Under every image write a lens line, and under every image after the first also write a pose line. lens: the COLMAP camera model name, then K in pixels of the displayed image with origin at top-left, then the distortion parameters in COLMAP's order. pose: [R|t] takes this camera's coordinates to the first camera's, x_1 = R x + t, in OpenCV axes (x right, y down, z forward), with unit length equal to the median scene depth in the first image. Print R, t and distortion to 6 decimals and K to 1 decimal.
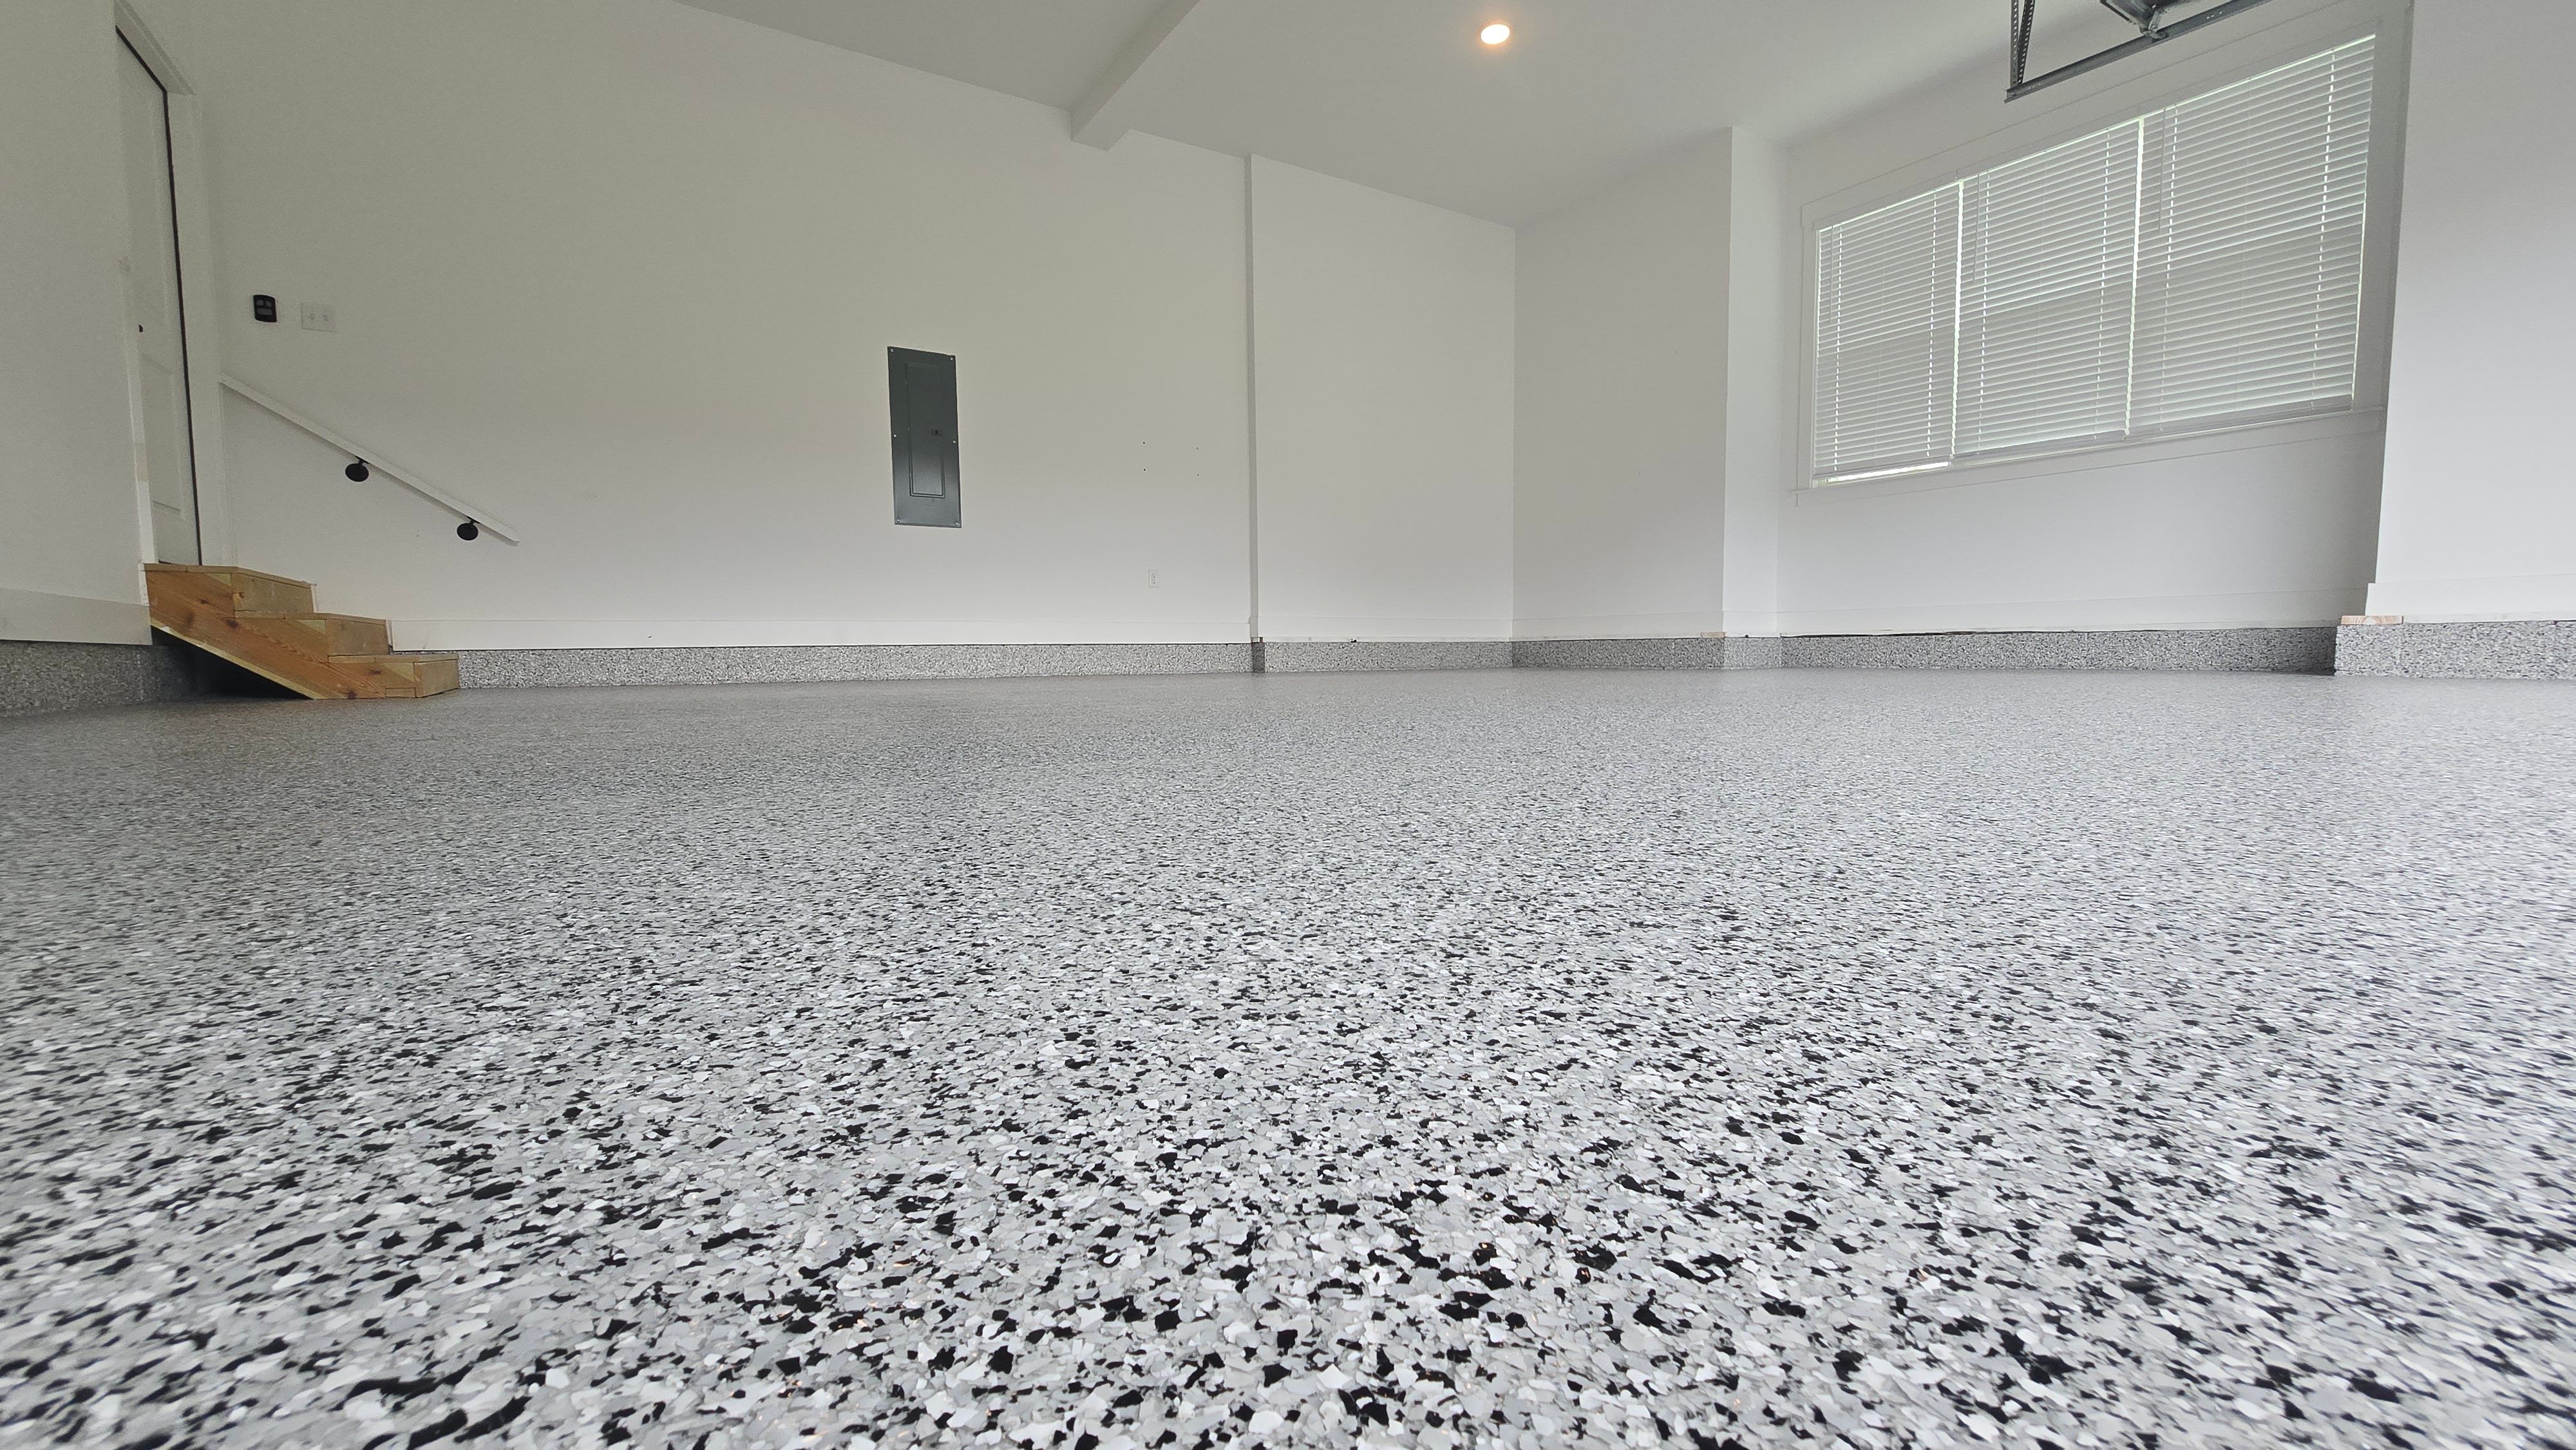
lens RADIAL K [[1050.3, 0, 1284.6], [0, 1050.3, 724.1], [0, 0, 1]] dist [-0.002179, 0.000088]
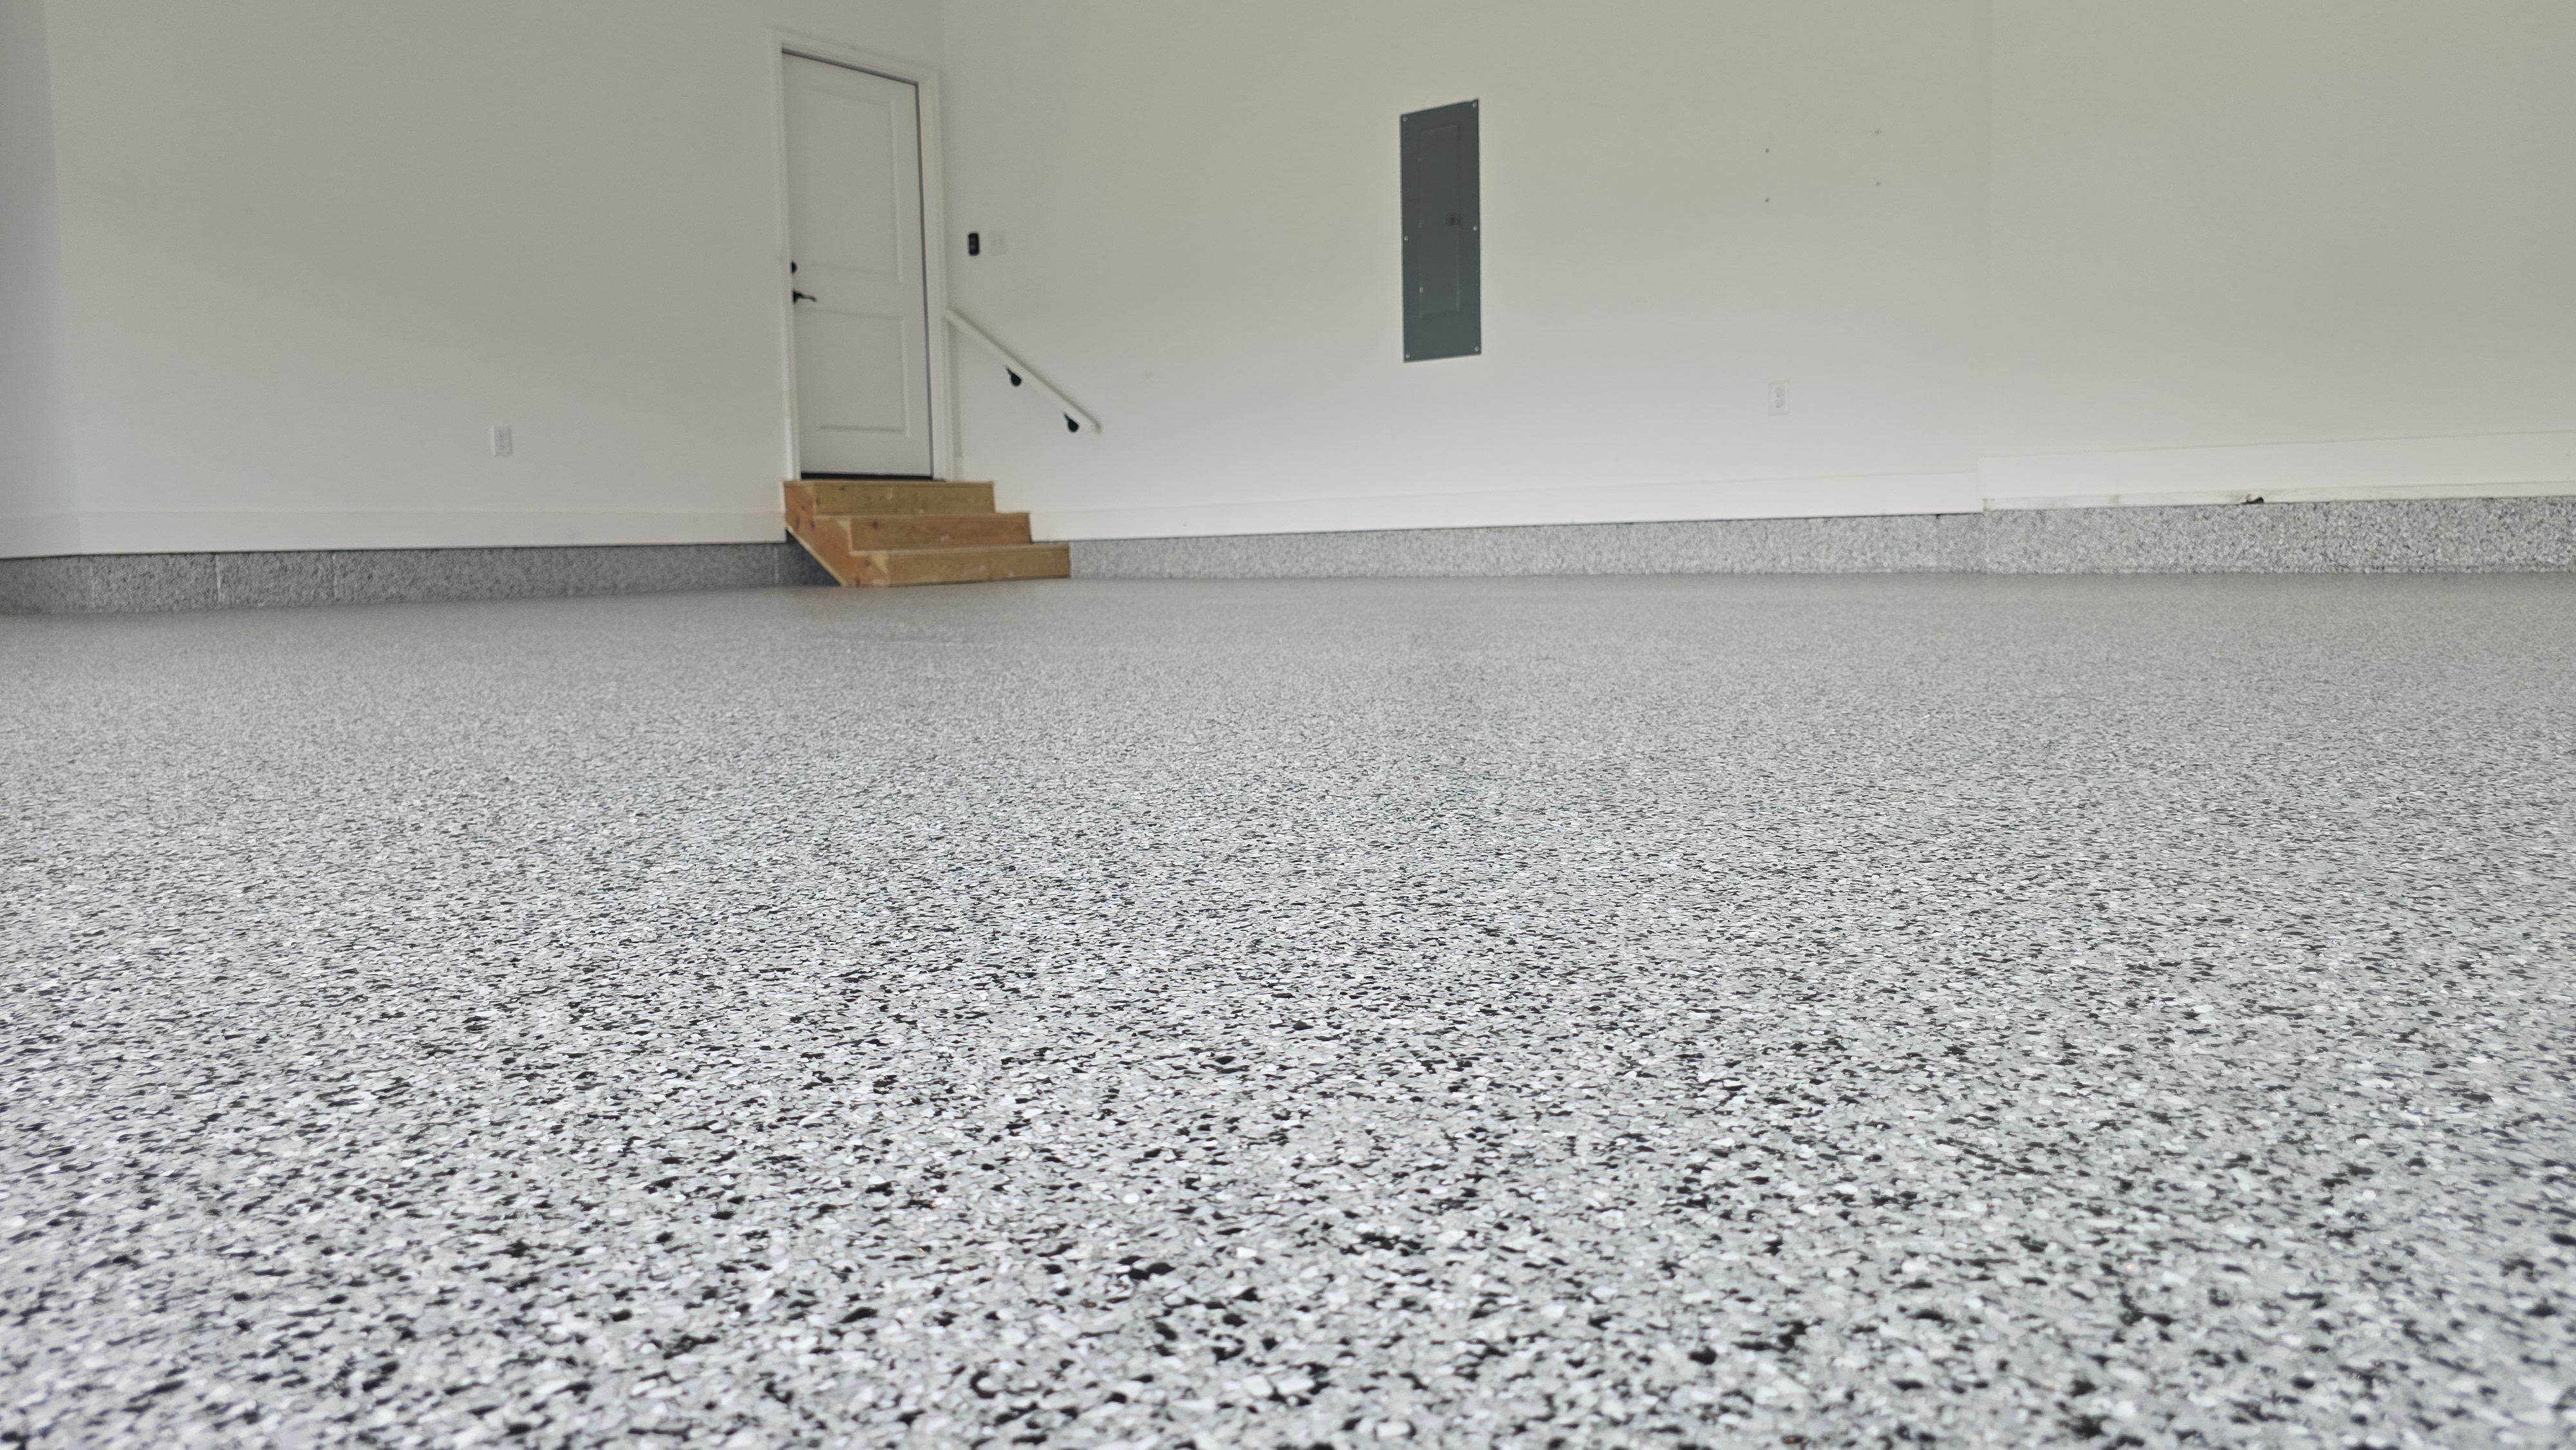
lens RADIAL K [[1726.7, 0, 1293.2], [0, 1726.7, 695.3], [0, 0, 1]] dist [0.067198, -0.066301]
pose [[0.336112, 0.089115, -0.937596, 0.732133], [-0.045247, 0.995892, 0.078436, -0.049321], [0.940734, 0.016060, 0.338763, 0.509354]]
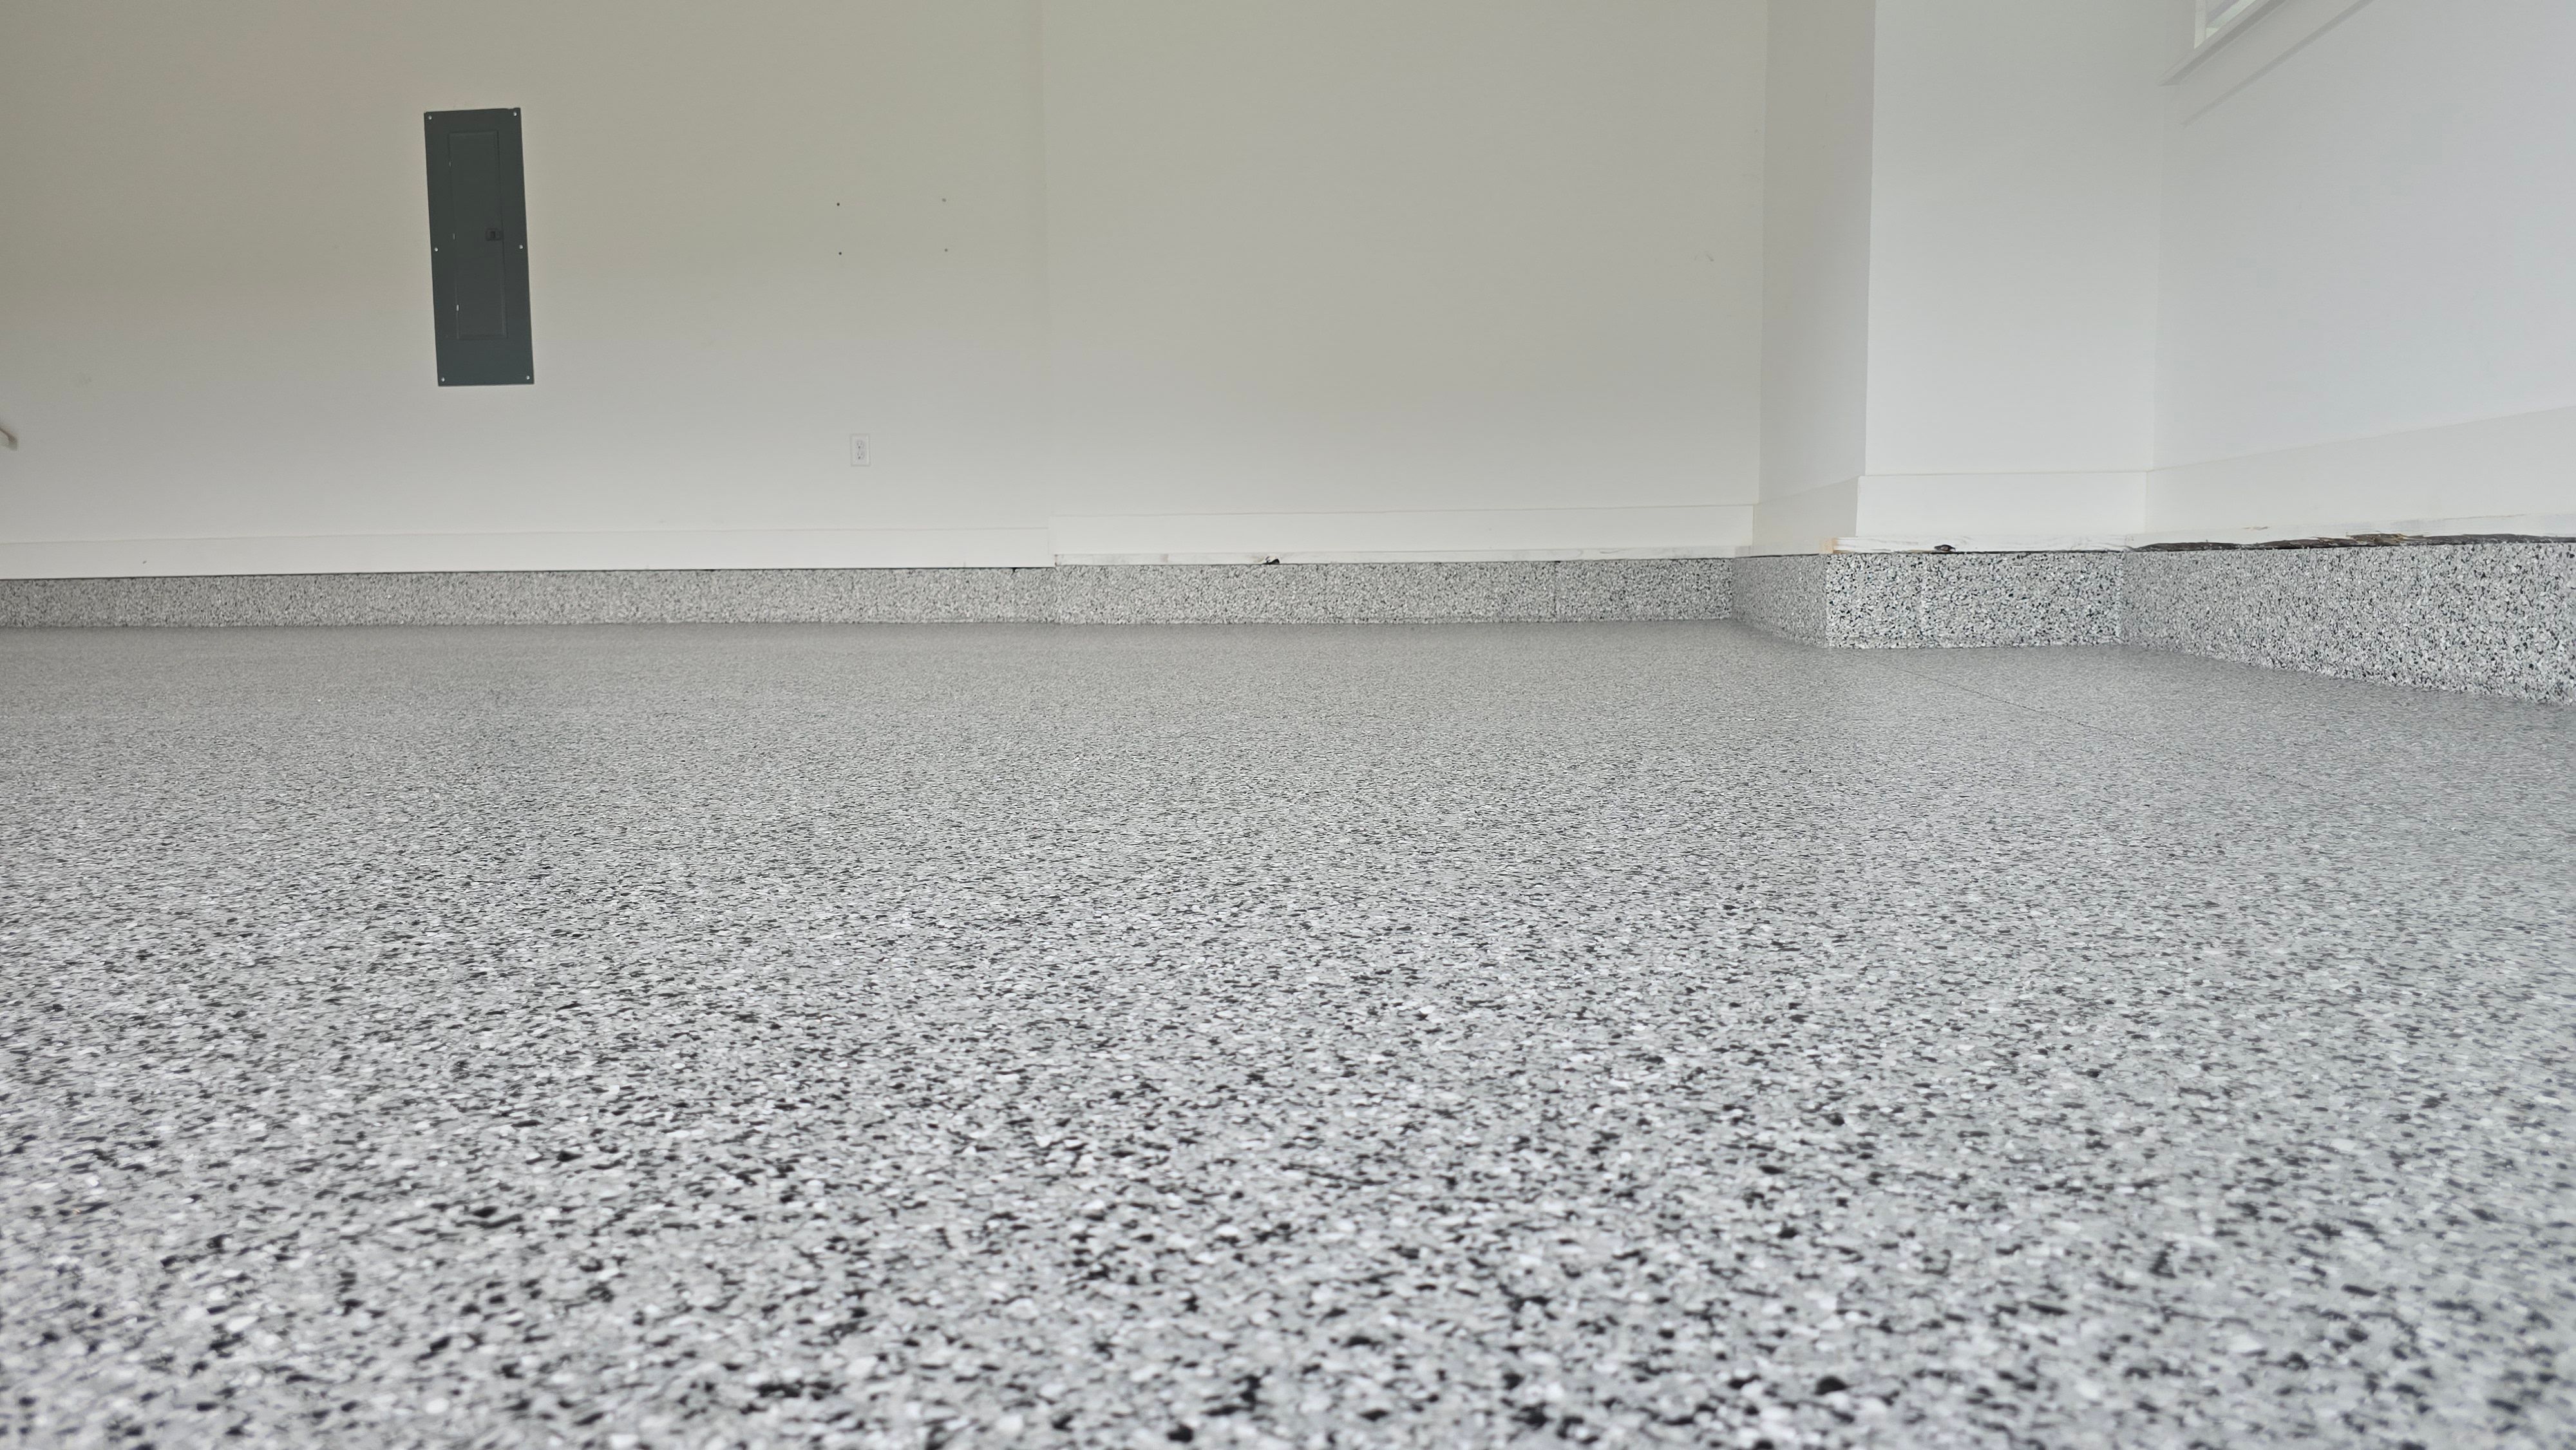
lens RADIAL K [[1726.7, 0, 1278.6], [0, 1726.7, 701.6], [0, 0, 1]] dist [0.067198, -0.066301]
pose [[0.759761, 0.051808, -0.648135, 0.718955], [-0.041880, 0.998650, 0.030733, -0.048825], [0.648852, 0.003794, 0.760905, 0.499165]]
